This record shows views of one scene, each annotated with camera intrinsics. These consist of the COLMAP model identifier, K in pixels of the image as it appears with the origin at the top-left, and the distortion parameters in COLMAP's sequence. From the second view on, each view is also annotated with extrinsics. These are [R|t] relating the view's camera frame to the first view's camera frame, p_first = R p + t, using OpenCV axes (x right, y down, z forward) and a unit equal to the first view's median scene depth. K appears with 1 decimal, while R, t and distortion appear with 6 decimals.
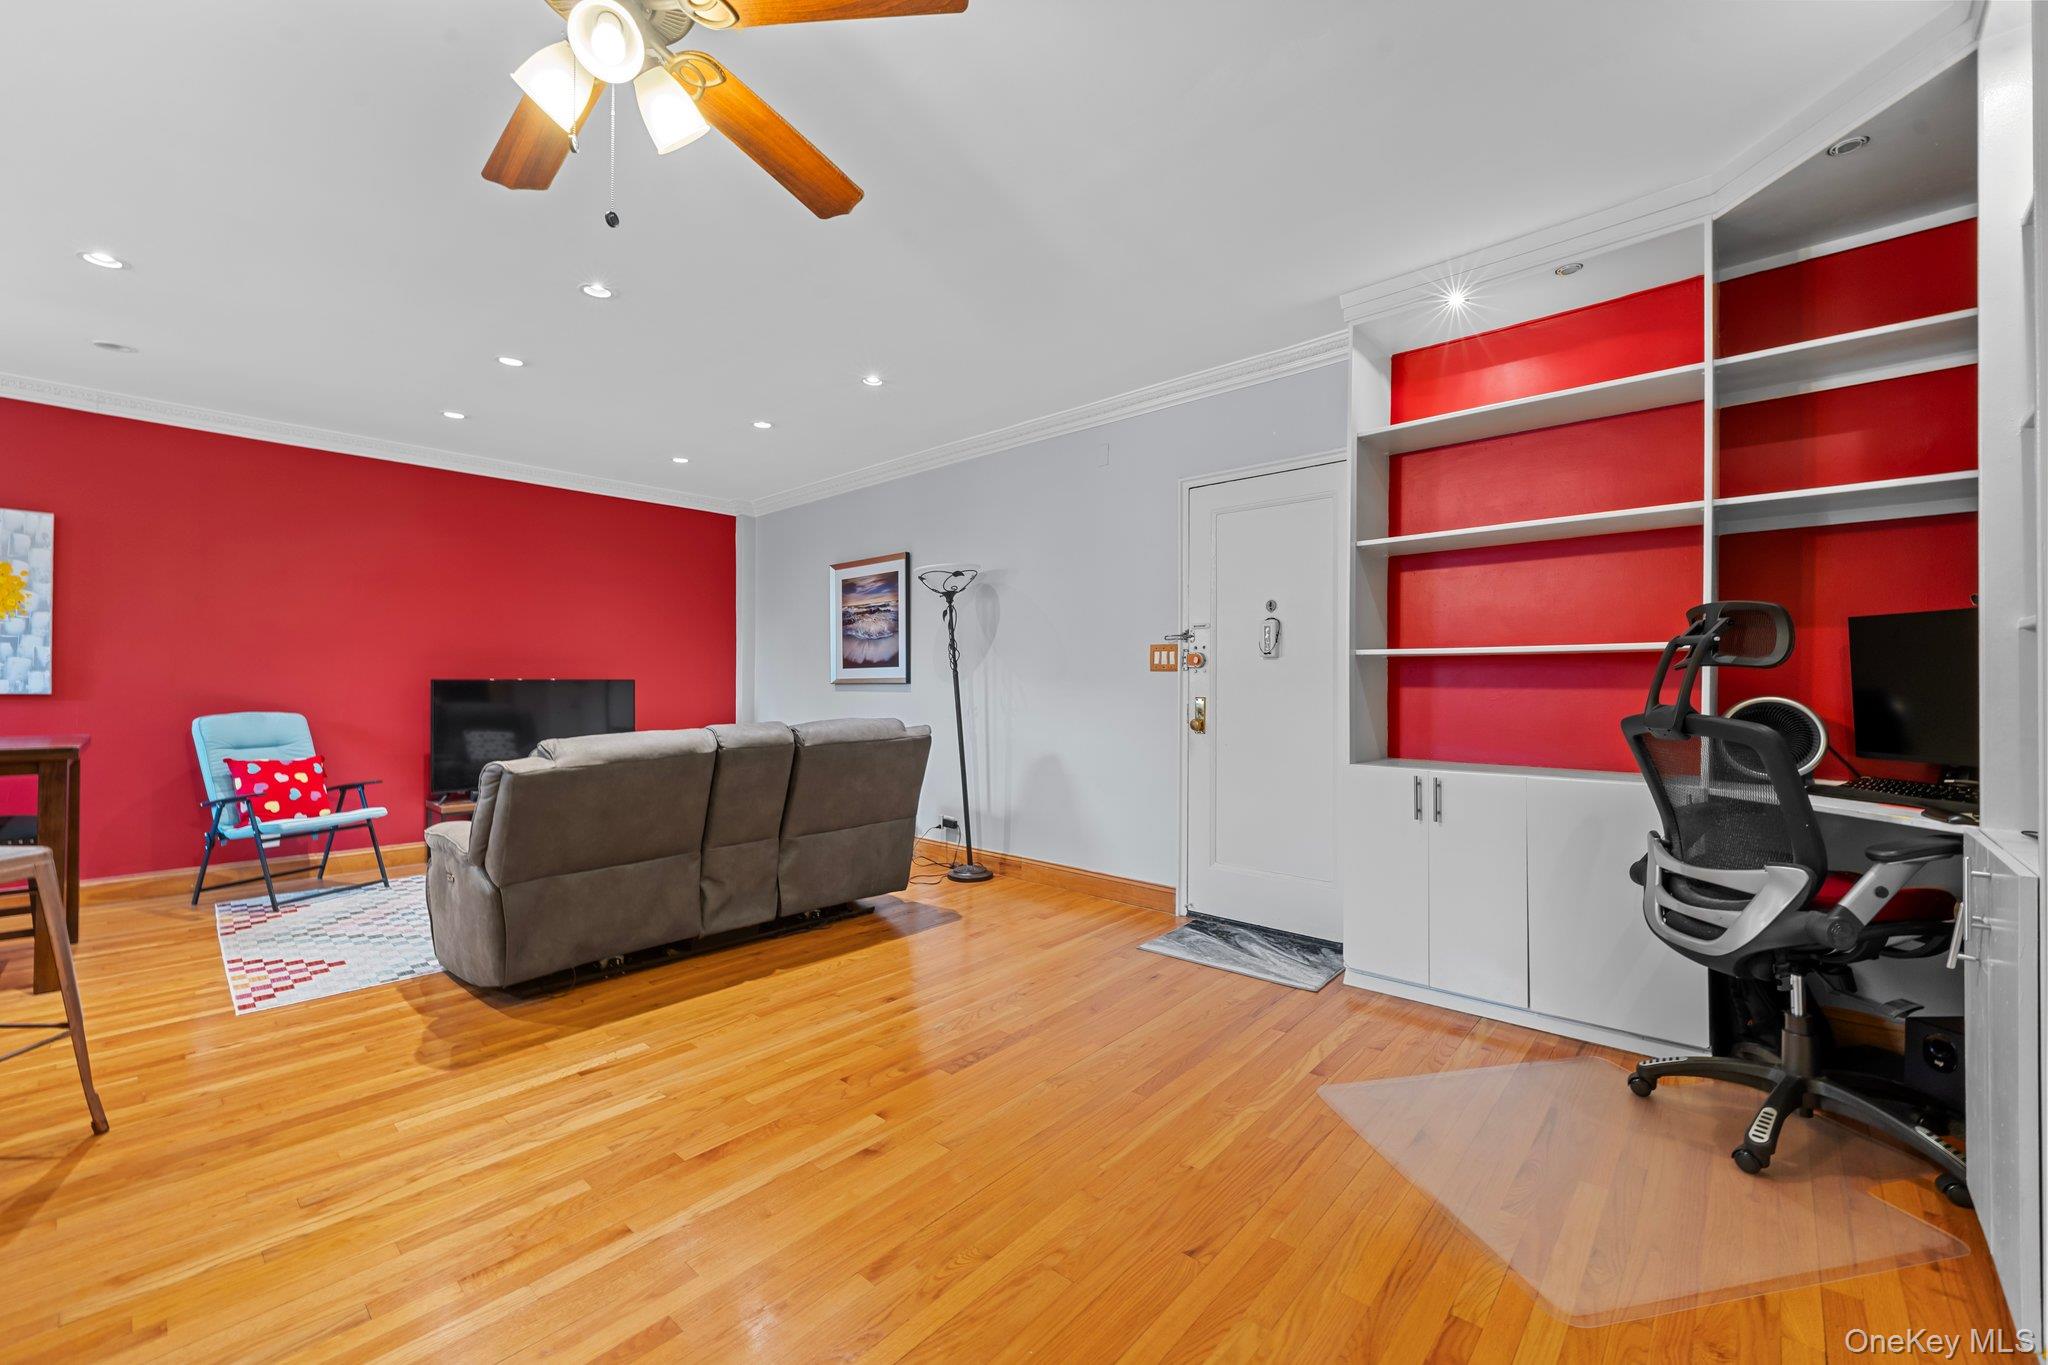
lens RADIAL K [[823.4, 0, 1022.6], [0, 823.4, 681.0], [0, 0, 1]] dist [0.000129, -0.000066]
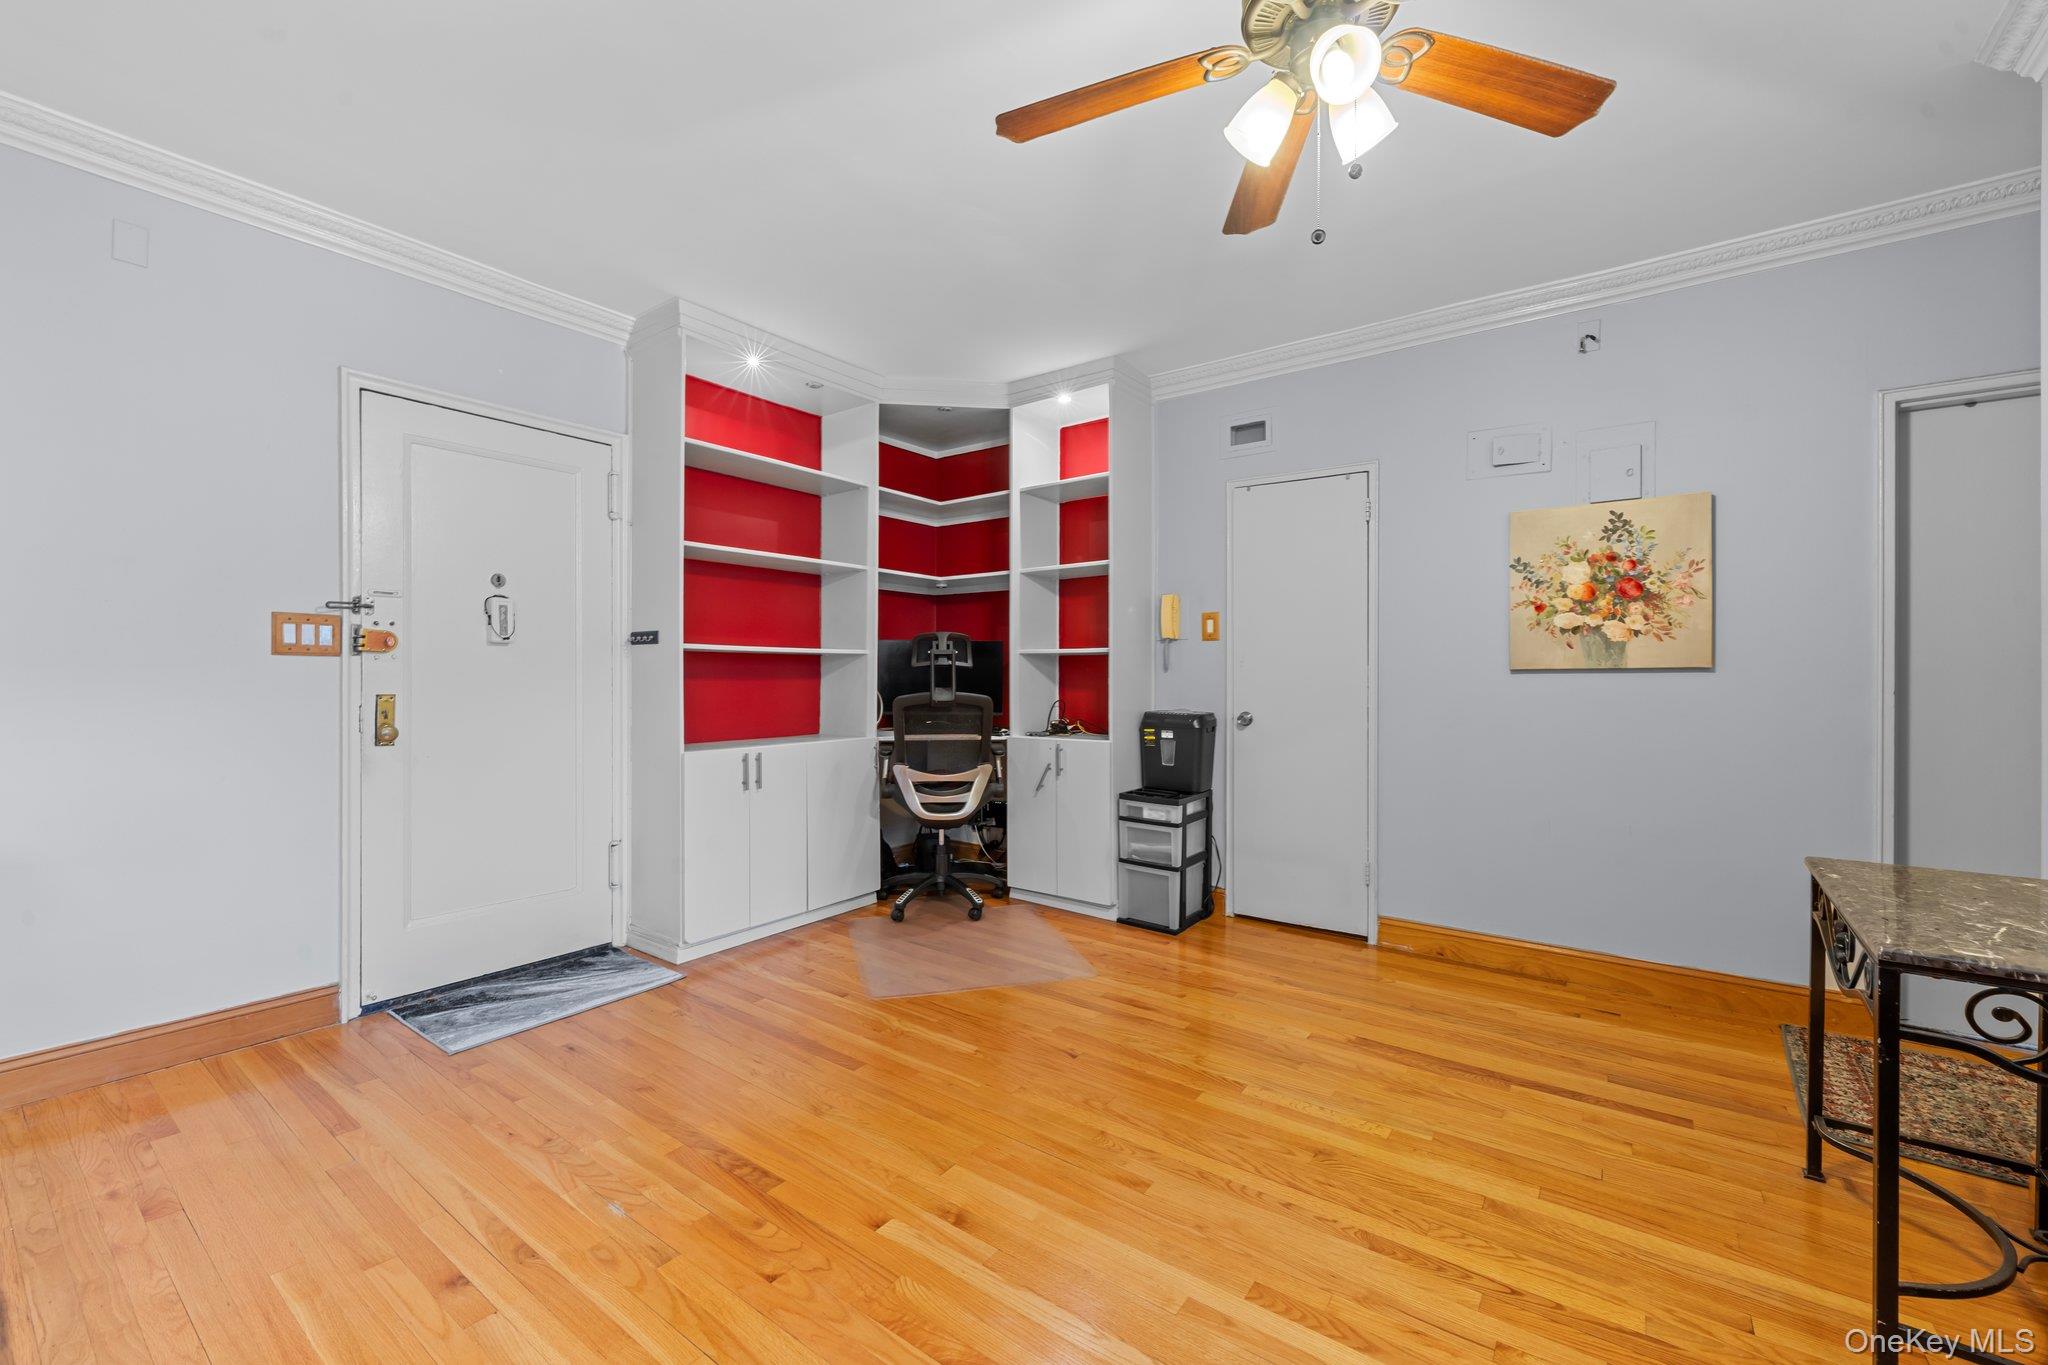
lens RADIAL K [[835.8, 0, 1019.3], [0, 835.8, 679.0], [0, 0, 1]] dist [0.001897, -0.000757]
pose [[-0.104970, -0.004784, 0.994464, -0.549854], [-0.004792, 0.999979, 0.004304, 0.001009], [-0.994464, -0.004314, -0.104991, 0.534943]]
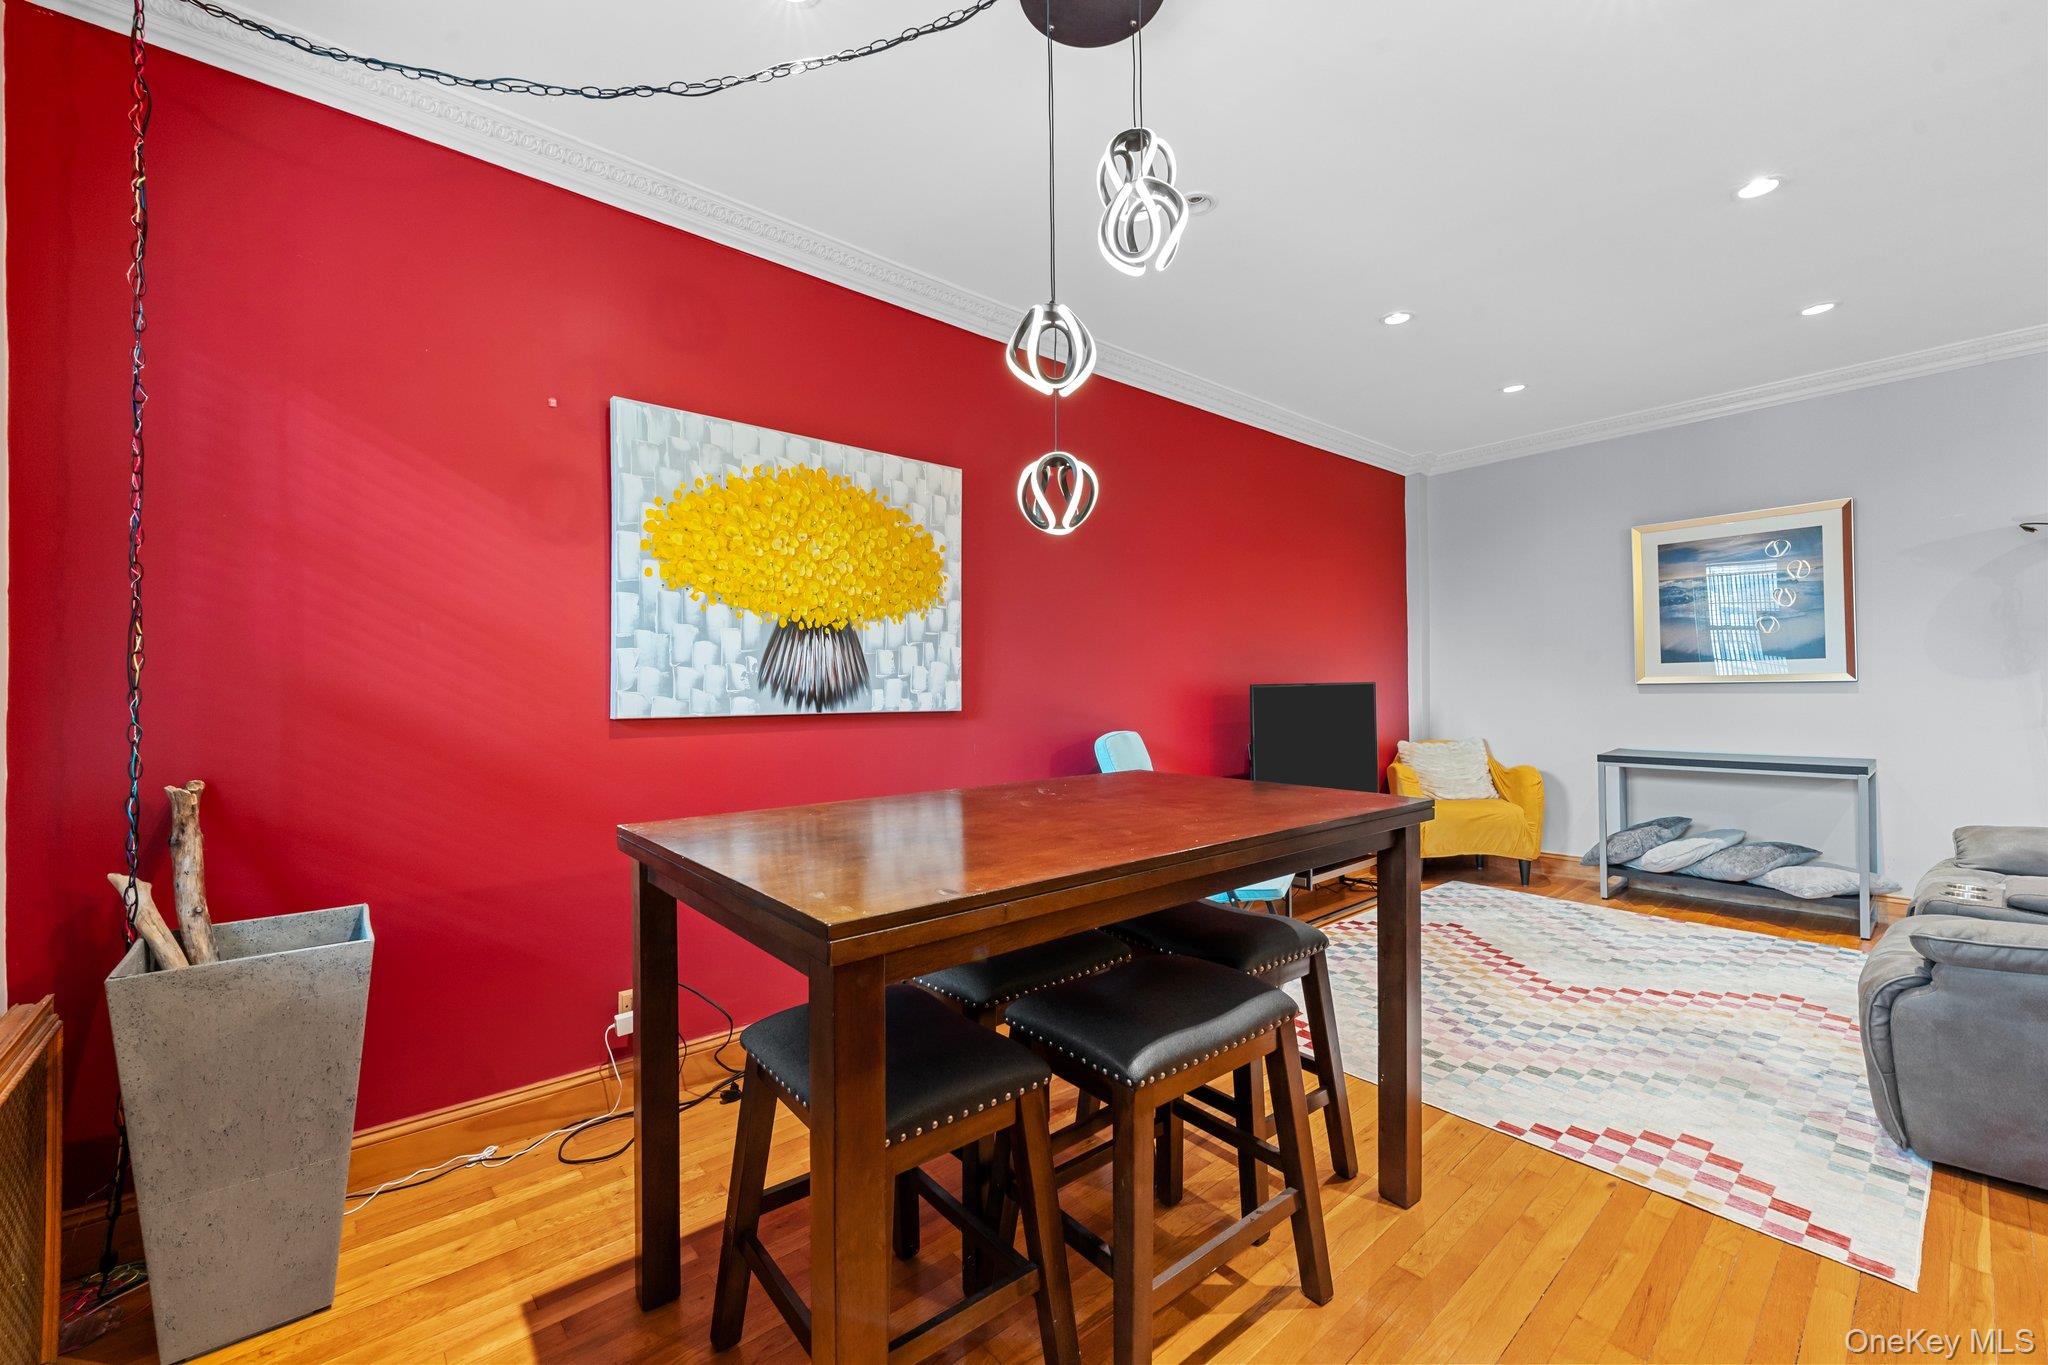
lens RADIAL K [[823.4, 0, 1022.6], [0, 823.4, 681.0], [0, 0, 1]] dist [0.000129, -0.000066]
pose [[0.992787, -0.016823, -0.118702, -1.064174], [0.016396, 0.999855, -0.004573, -0.007187], [0.118762, 0.002594, 0.992919, 0.274654]]
